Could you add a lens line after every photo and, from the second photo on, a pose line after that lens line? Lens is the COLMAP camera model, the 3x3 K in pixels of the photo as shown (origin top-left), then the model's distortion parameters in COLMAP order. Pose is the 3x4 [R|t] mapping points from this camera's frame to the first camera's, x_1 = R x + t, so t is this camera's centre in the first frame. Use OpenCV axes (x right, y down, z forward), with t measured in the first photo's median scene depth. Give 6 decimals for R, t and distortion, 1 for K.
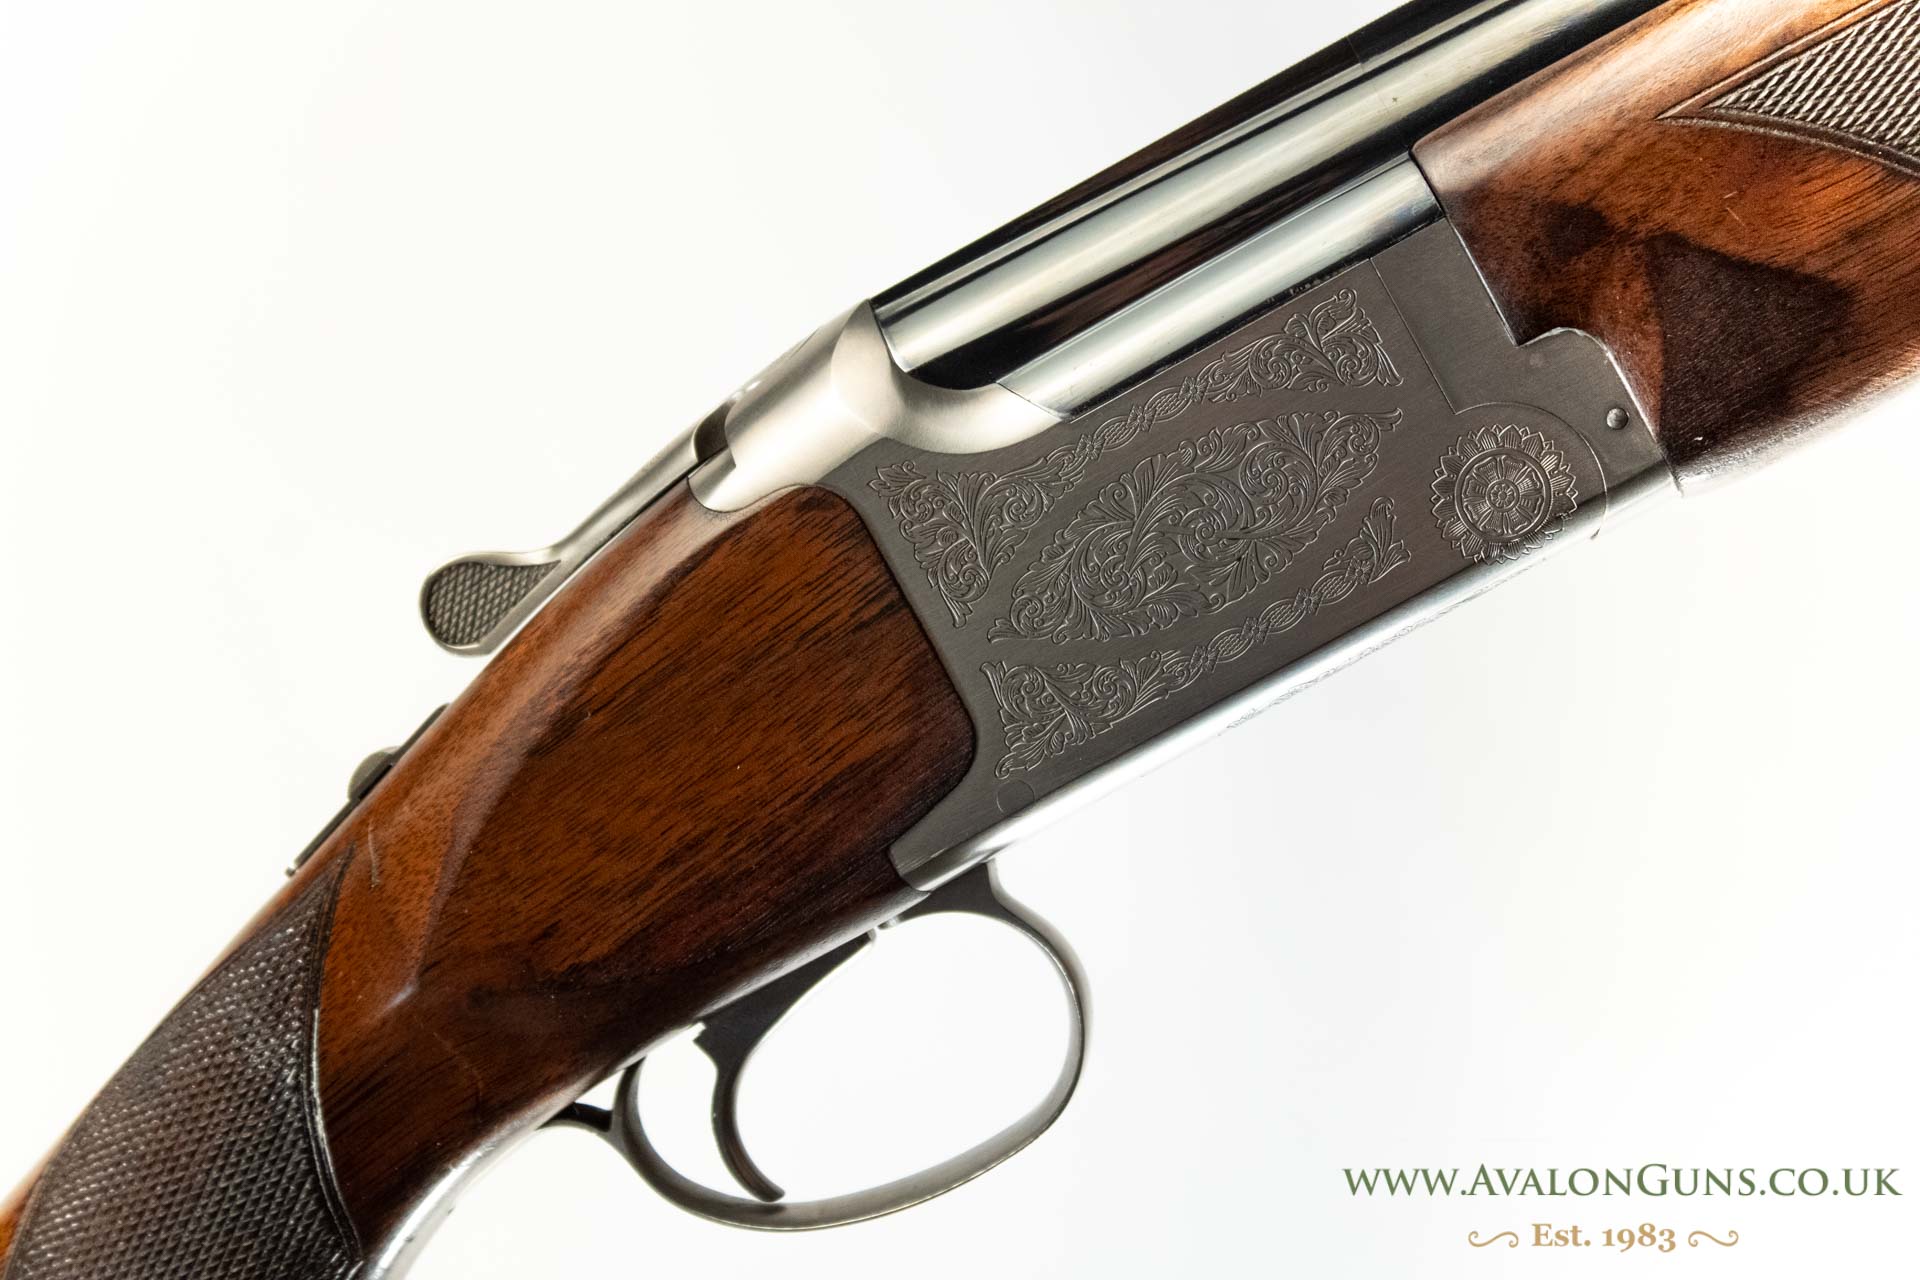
lens RADIAL K [[4929.8, 0, 963.7], [0, 4929.8, 641.2], [0, 0, 1]] dist [0.313611, 0.000000]
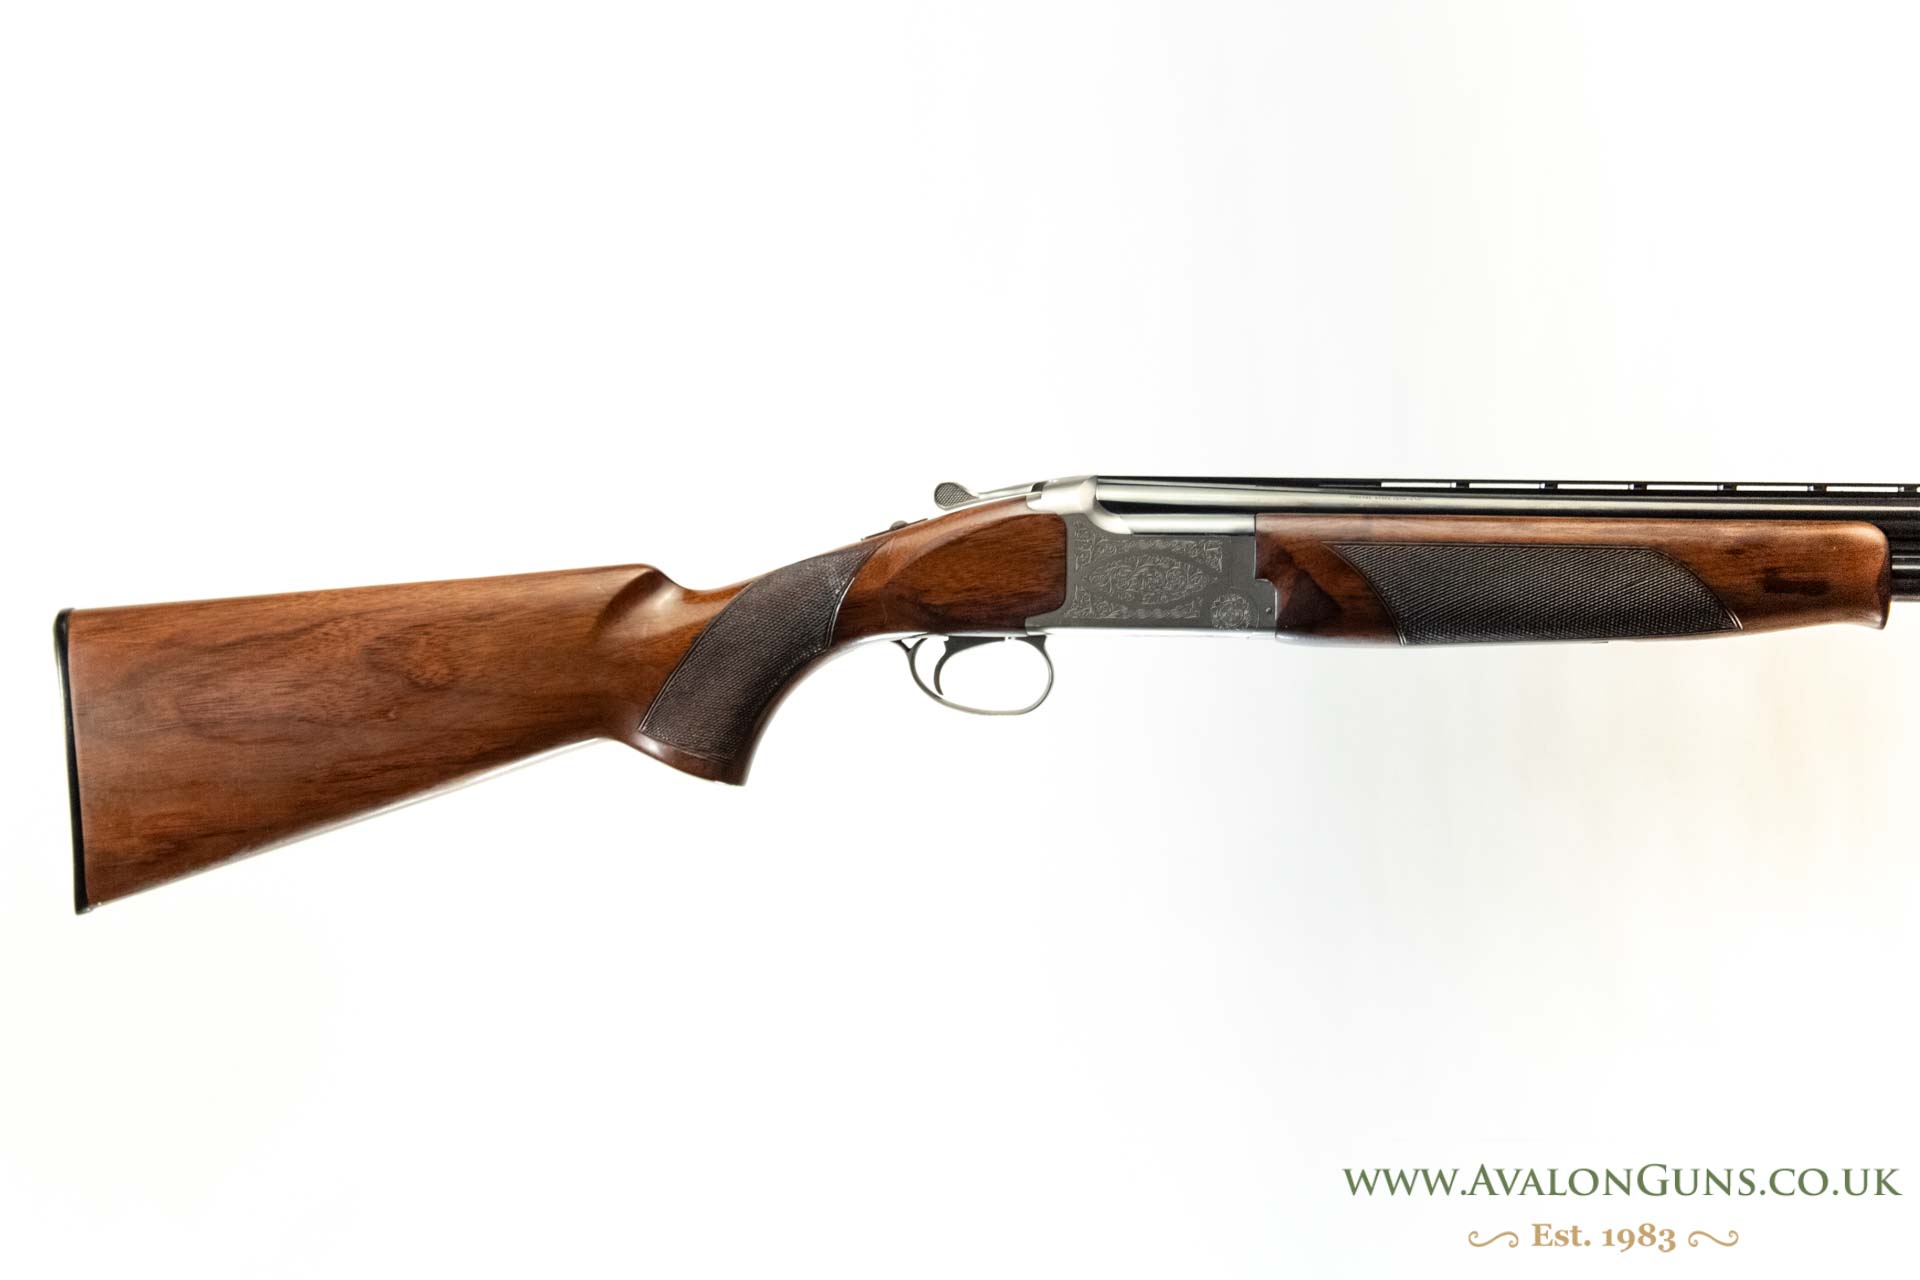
lens RADIAL K [[4526.0, 0, 958.3], [0, 4526.0, 636.6], [0, 0, 1]] dist [0.323169, 0.000000]
pose [[0.872747, 0.487312, 0.028962, -0.141749], [-0.486786, 0.873204, -0.023542, 0.151384], [-0.036762, 0.006448, 0.999303, -2.162648]]
